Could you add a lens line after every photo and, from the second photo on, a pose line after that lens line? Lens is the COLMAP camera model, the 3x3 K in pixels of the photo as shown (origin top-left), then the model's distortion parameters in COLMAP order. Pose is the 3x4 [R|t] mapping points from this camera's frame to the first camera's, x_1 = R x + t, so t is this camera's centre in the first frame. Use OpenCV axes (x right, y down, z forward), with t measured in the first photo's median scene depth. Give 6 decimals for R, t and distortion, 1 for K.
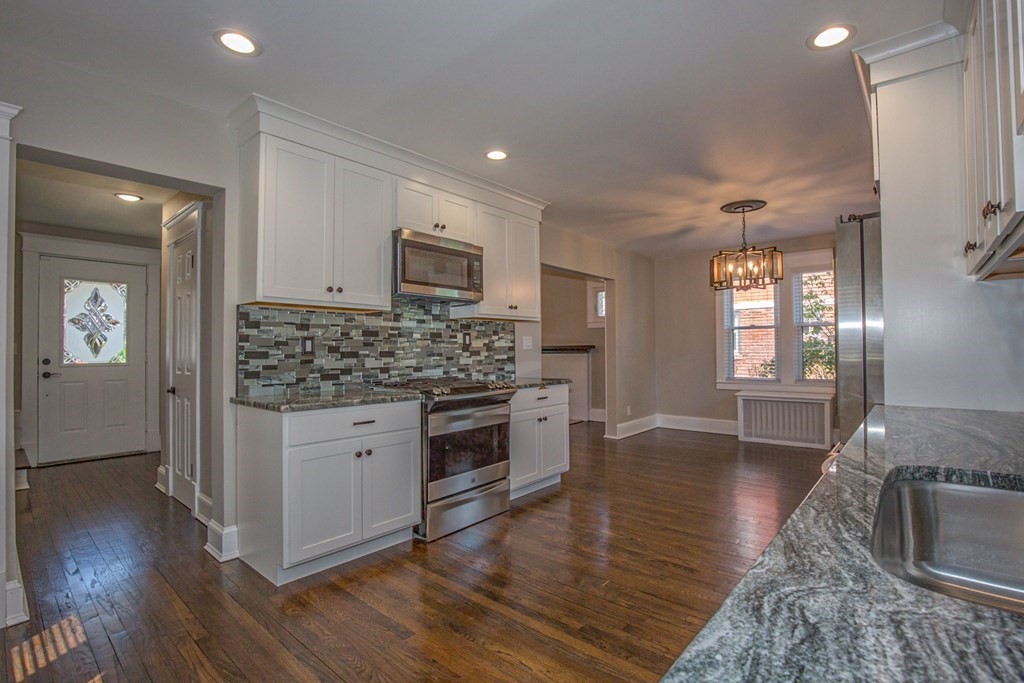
lens RADIAL K [[477.8, 0, 517.5], [0, 477.8, 344.6], [0, 0, 1]] dist [-0.026850, 0.002116]
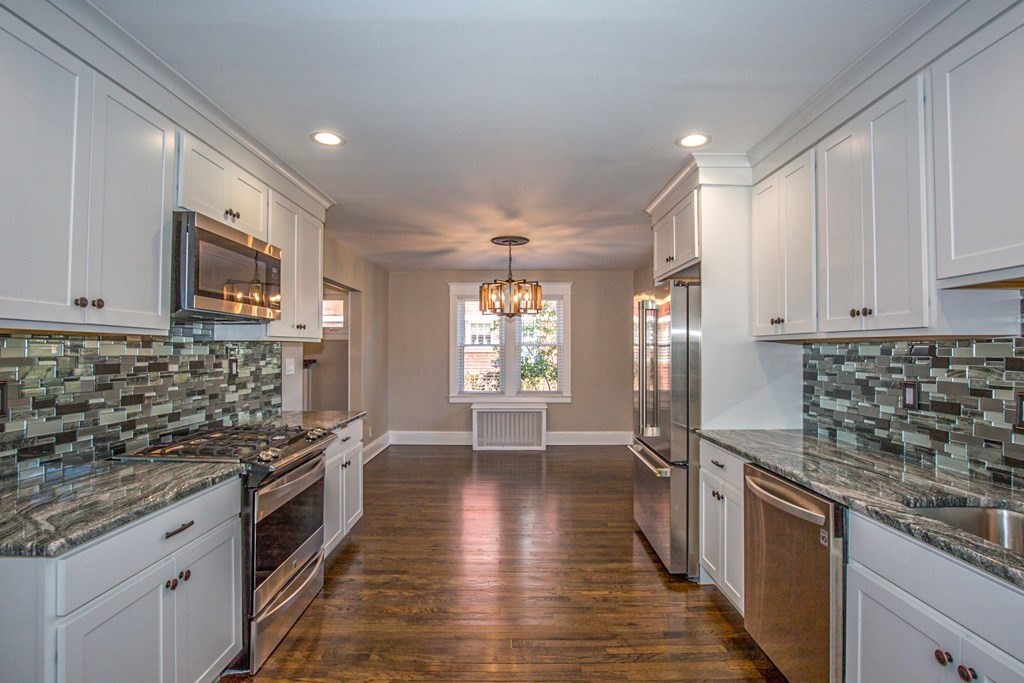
lens RADIAL K [[477.8, 0, 517.5], [0, 477.8, 344.6], [0, 0, 1]] dist [-0.026850, 0.002116]
pose [[0.758974, 0.015319, 0.650941, -0.273486], [-0.014028, 0.999876, -0.007176, -0.052250], [-0.650970, -0.003685, 0.759094, 0.184514]]
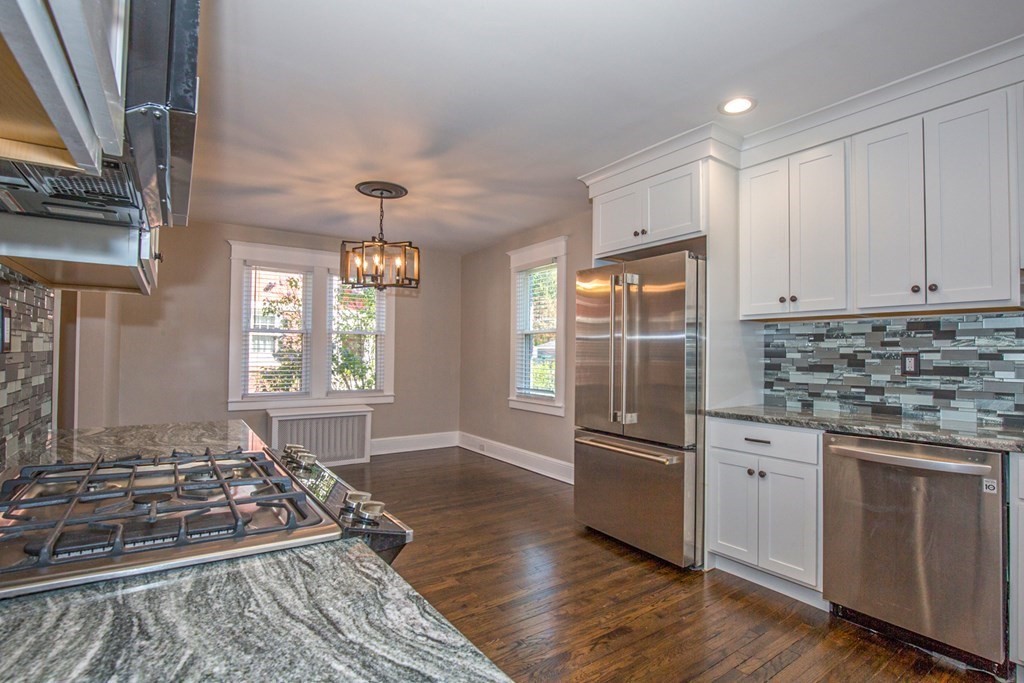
lens RADIAL K [[484.8, 0, 517.5], [0, 484.8, 346.8], [0, 0, 1]] dist [-0.028912, 0.000737]
pose [[0.250734, 0.027008, 0.967679, -0.347856], [-0.022128, 0.999509, -0.022163, -0.000080], [-0.967803, -0.015856, 0.251209, 0.665730]]
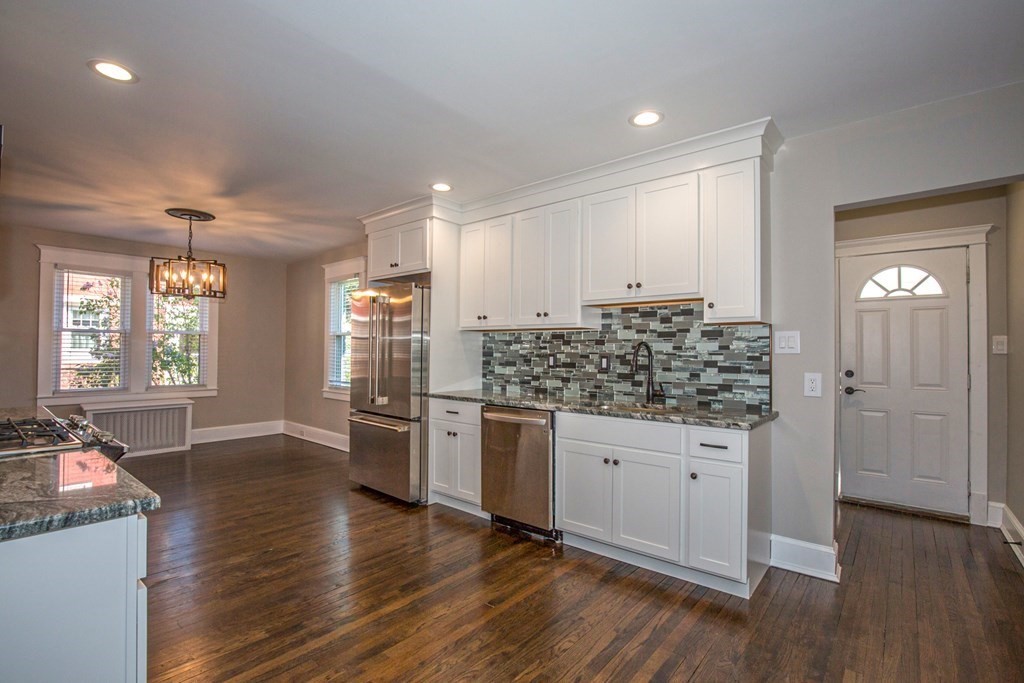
lens RADIAL K [[467.4, 0, 511.4], [0, 467.4, 345.4], [0, 0, 1]] dist [-0.027038, 0.001158]
pose [[-0.001191, 0.020776, 0.999783, -0.592153], [-0.020630, 0.999571, -0.020796, -0.013656], [-0.999786, -0.020650, -0.000762, 0.390834]]
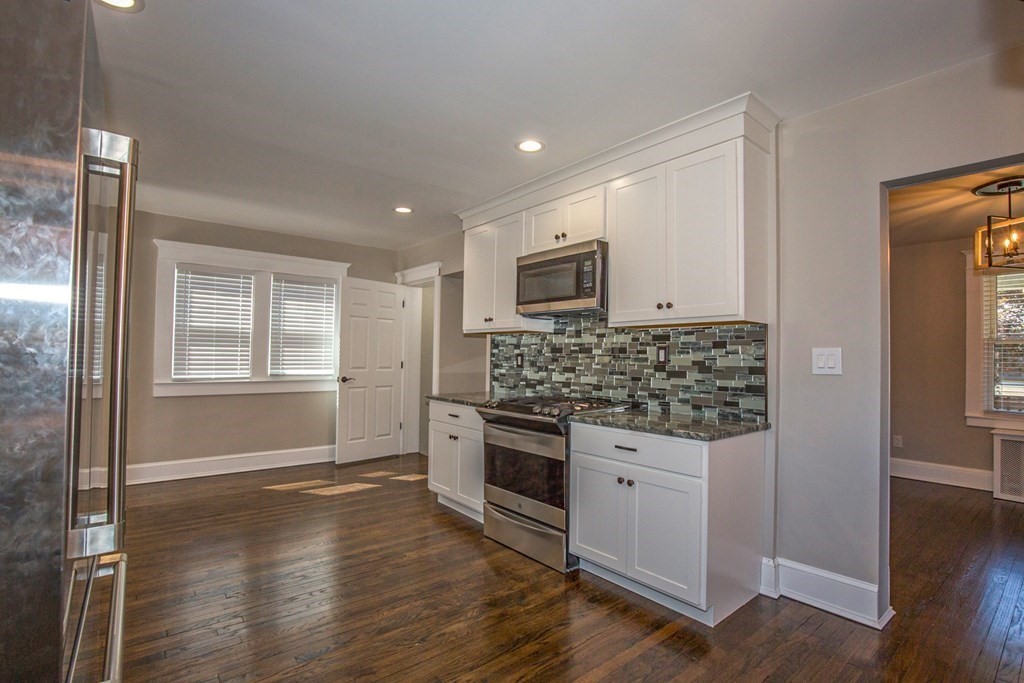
lens RADIAL K [[477.8, 0, 517.5], [0, 477.8, 344.6], [0, 0, 1]] dist [-0.026850, 0.002116]
pose [[-0.170719, -0.023906, -0.985030, 0.726967], [-0.008020, 0.999706, -0.022872, -0.009364], [0.985287, 0.003996, -0.170861, 0.999659]]
